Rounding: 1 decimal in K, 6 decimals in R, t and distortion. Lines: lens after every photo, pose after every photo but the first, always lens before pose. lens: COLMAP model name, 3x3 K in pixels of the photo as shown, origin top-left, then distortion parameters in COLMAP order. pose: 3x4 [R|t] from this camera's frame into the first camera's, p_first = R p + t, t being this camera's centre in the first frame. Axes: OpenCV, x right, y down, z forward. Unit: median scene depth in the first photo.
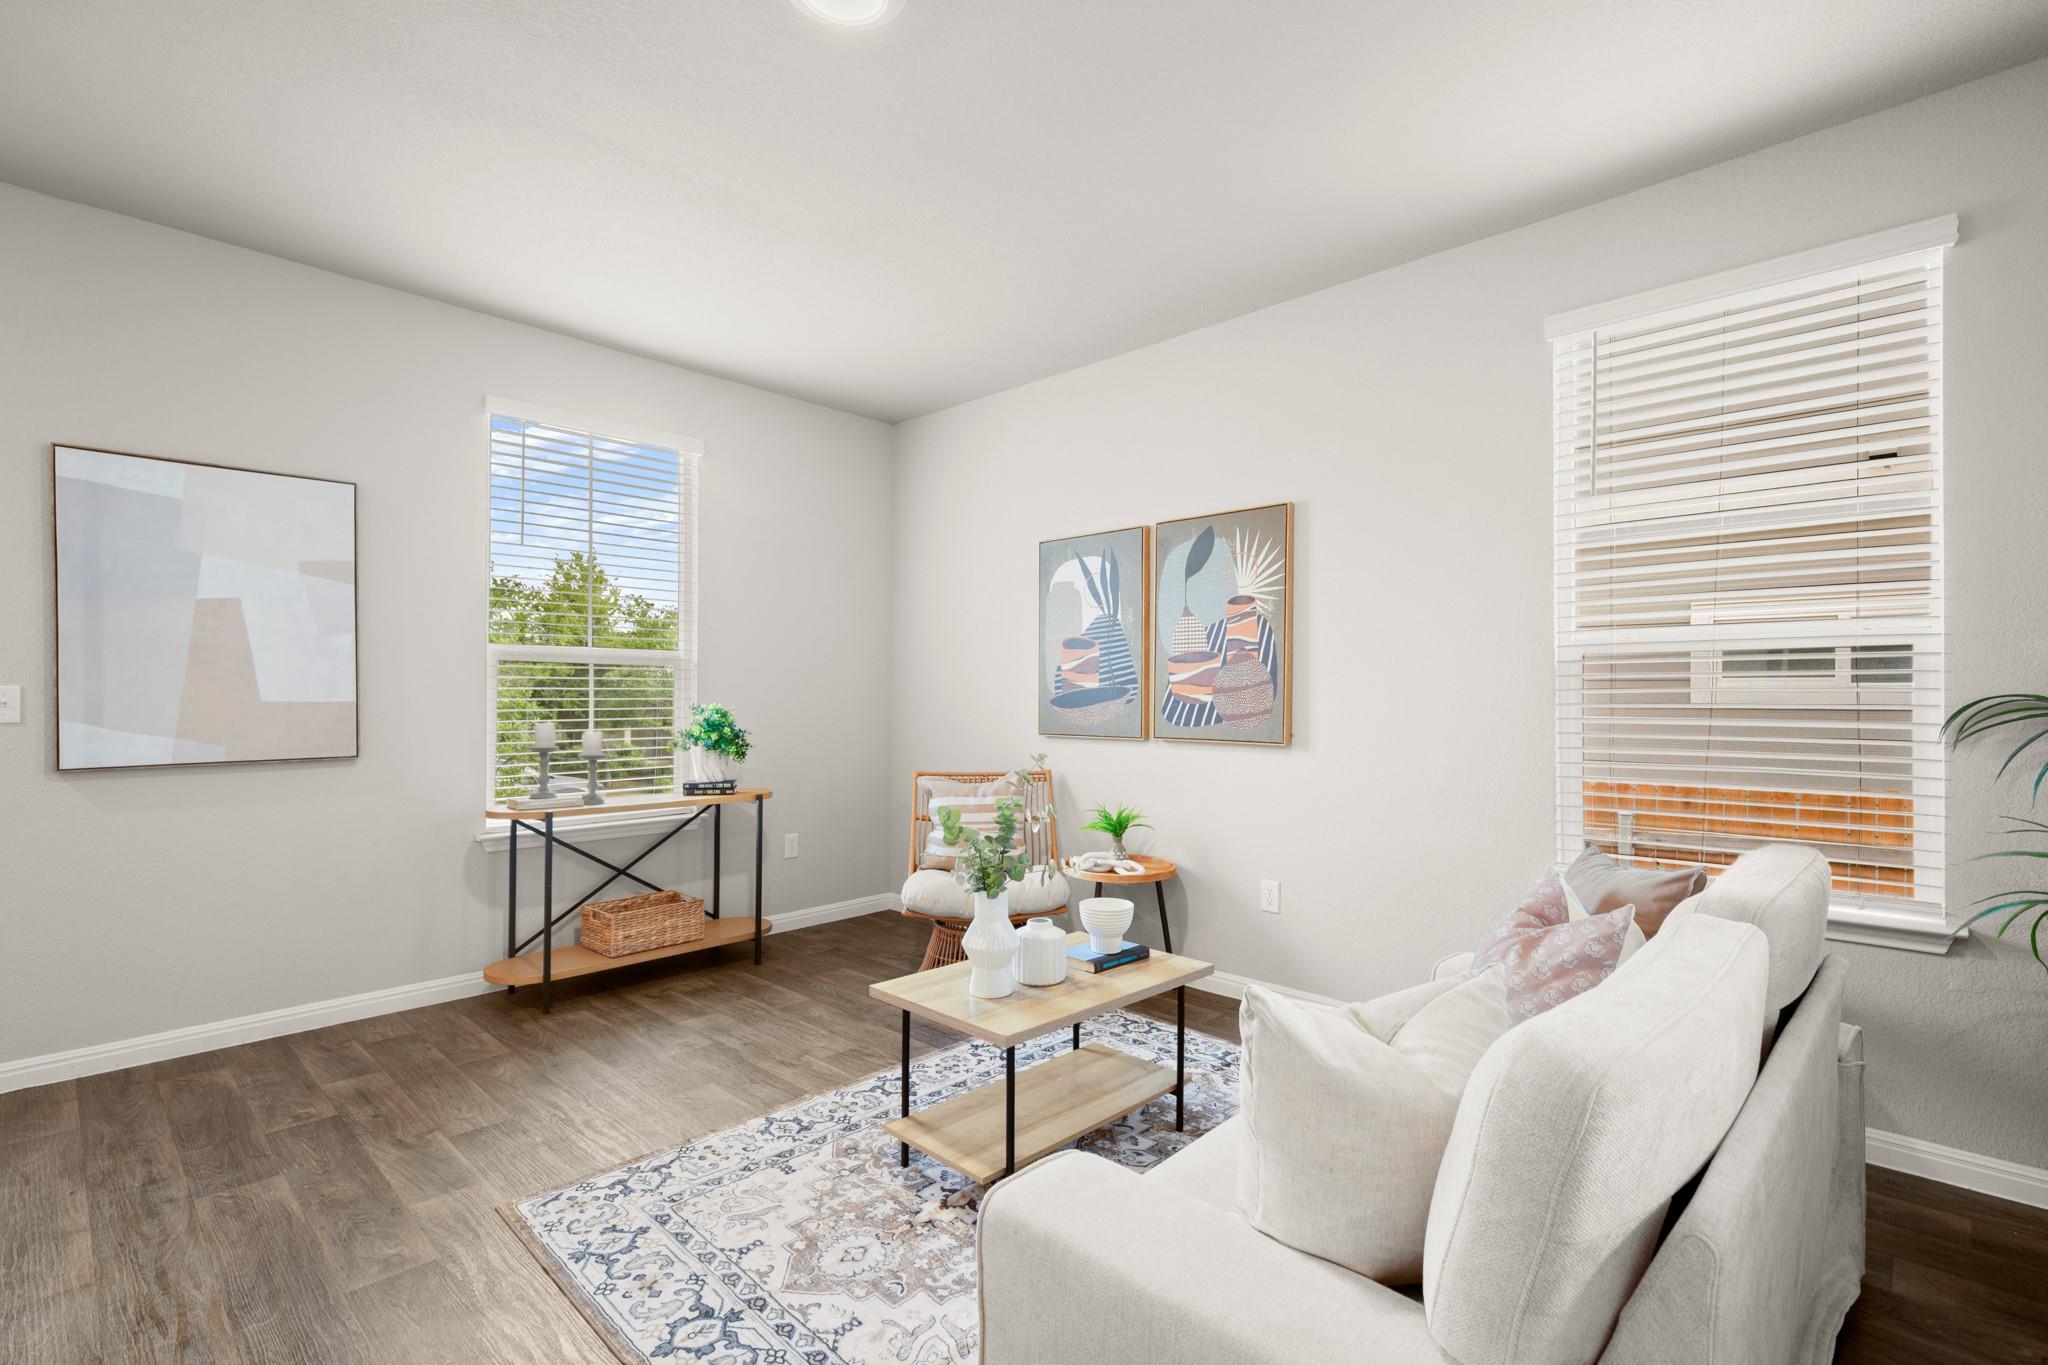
lens RADIAL K [[933.2, 0, 1041.4], [0, 933.2, 694.3], [0, 0, 1]] dist [0.014812, -0.000821]
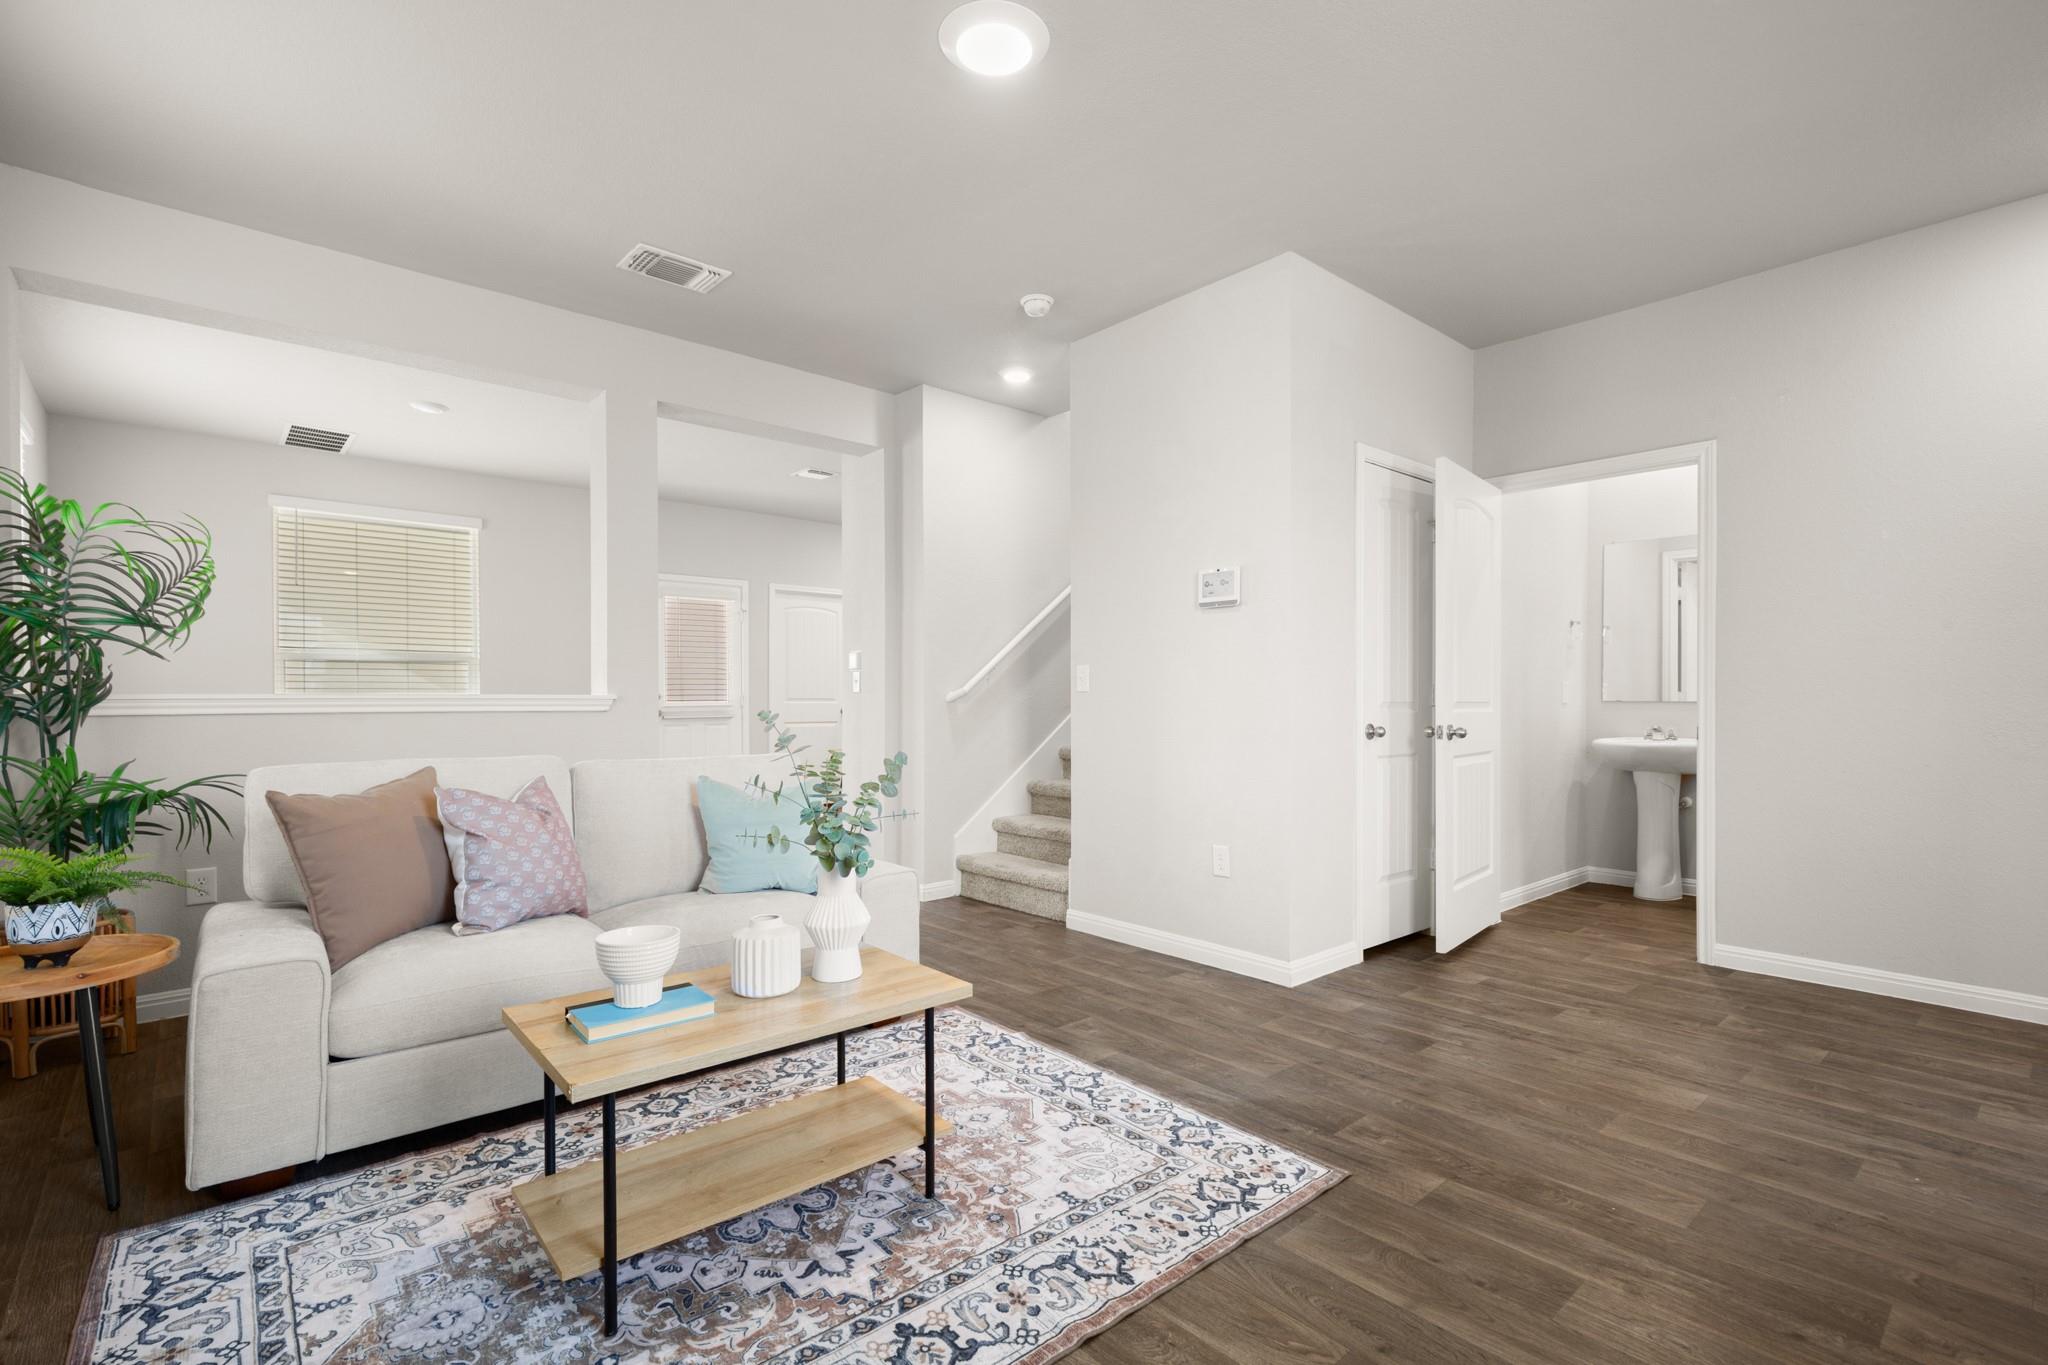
lens RADIAL K [[933.2, 0, 1019.5], [0, 933.2, 697.2], [0, 0, 1]] dist [0.014812, -0.000821]
pose [[-0.994468, -0.001408, 0.105033, -0.284152], [-0.001847, 0.999990, -0.004087, 0.050364], [-0.105026, -0.004258, -0.994460, 1.660171]]
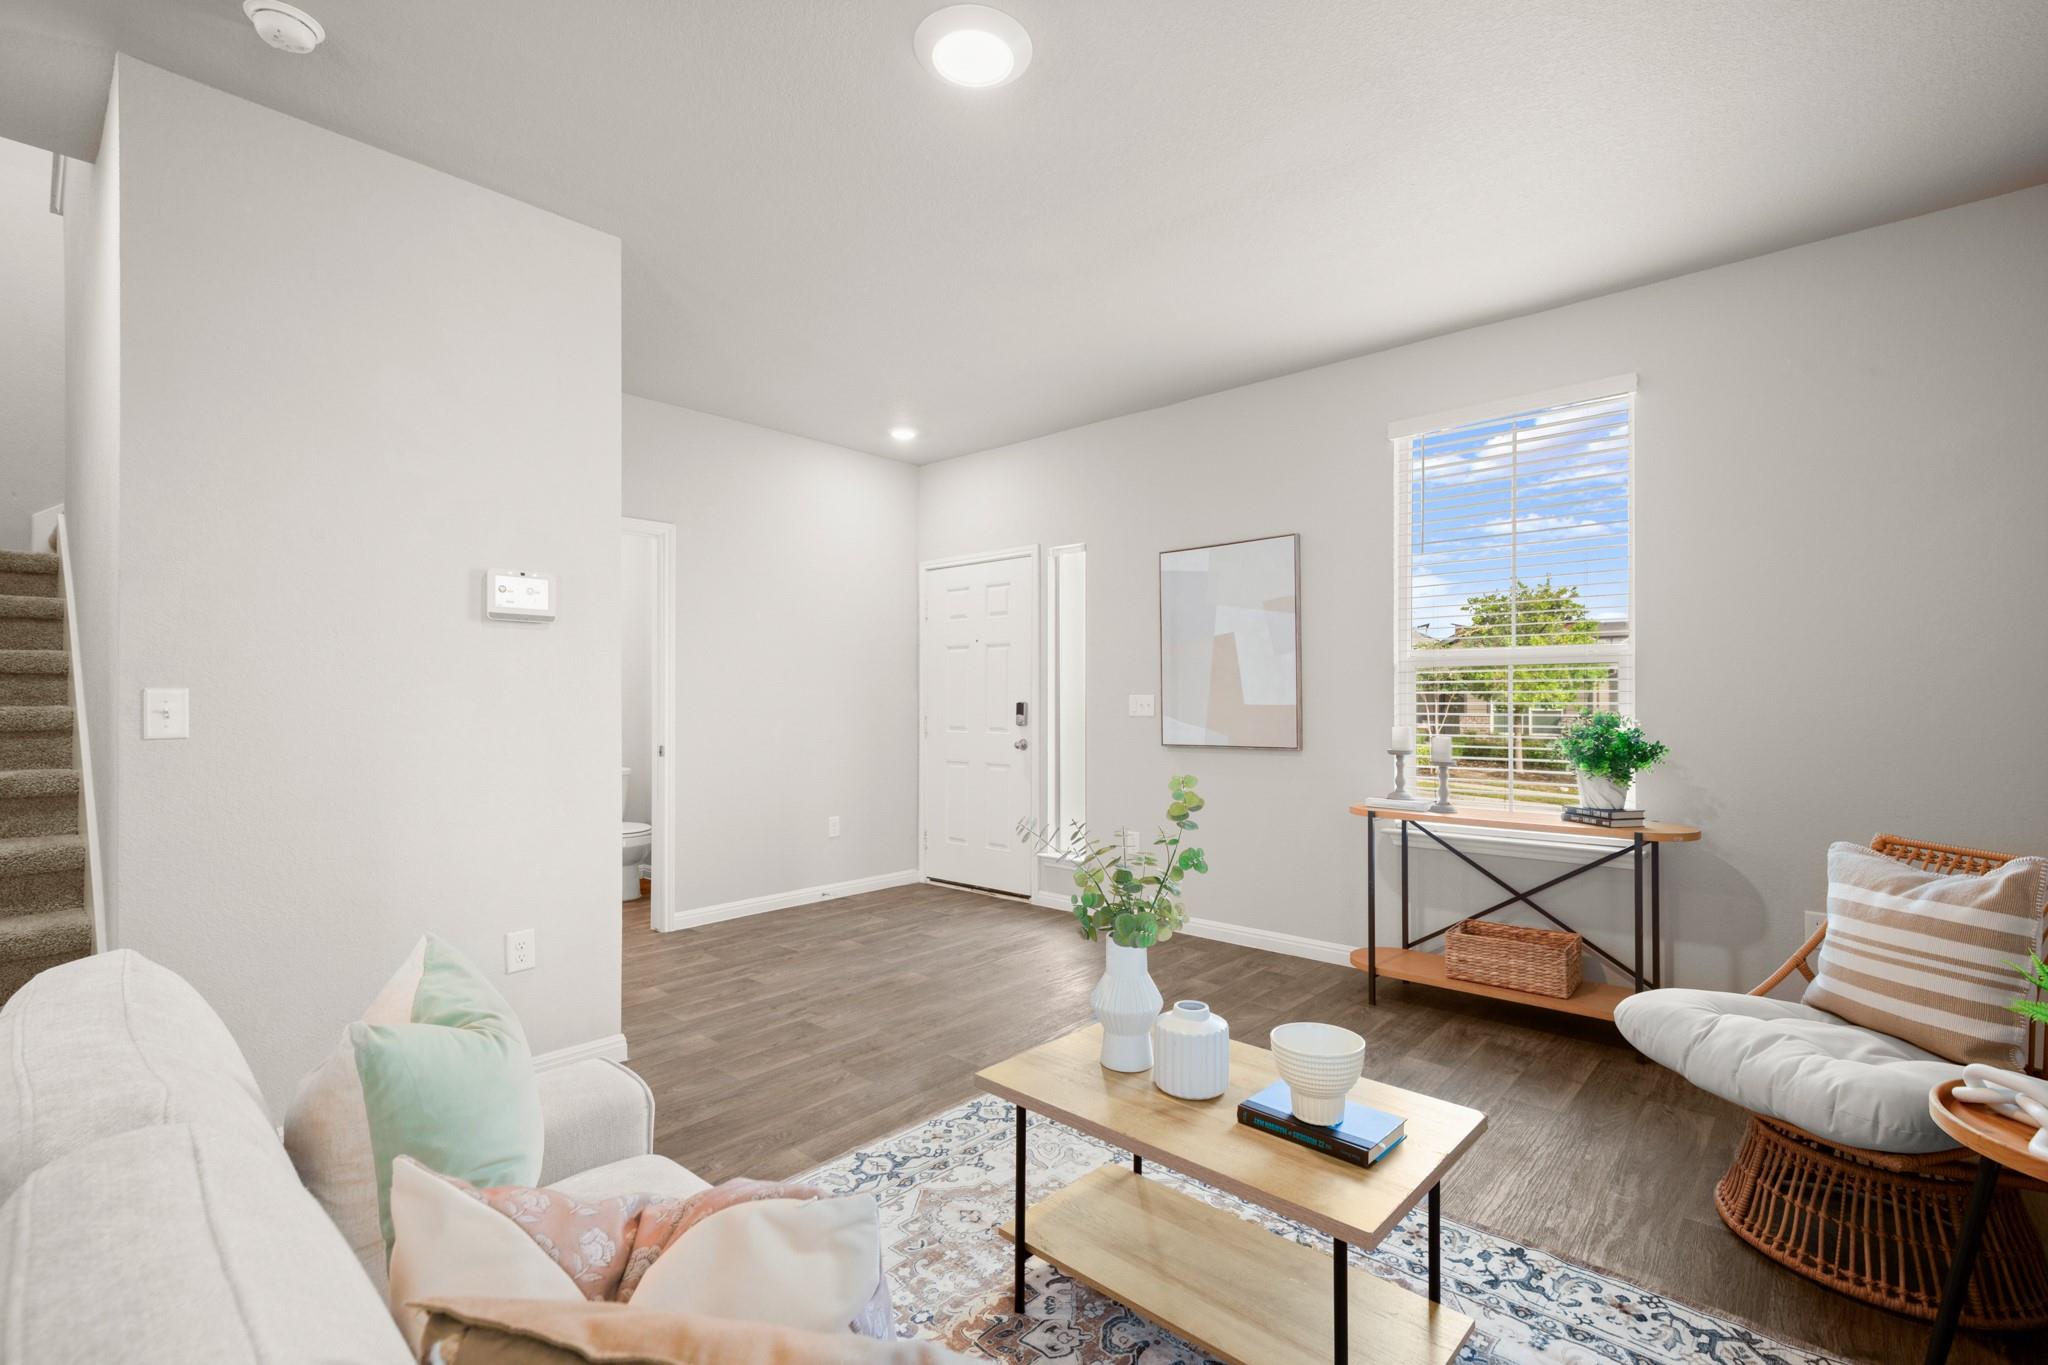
lens RADIAL K [[933.2, 0, 1043.6], [0, 933.2, 693.4], [0, 0, 1]] dist [0.014812, -0.000821]
pose [[0.034560, -0.008102, -0.999370, 0.677648], [0.003205, 0.999963, -0.007996, 0.001223], [0.999397, -0.002926, 0.034585, 0.798813]]
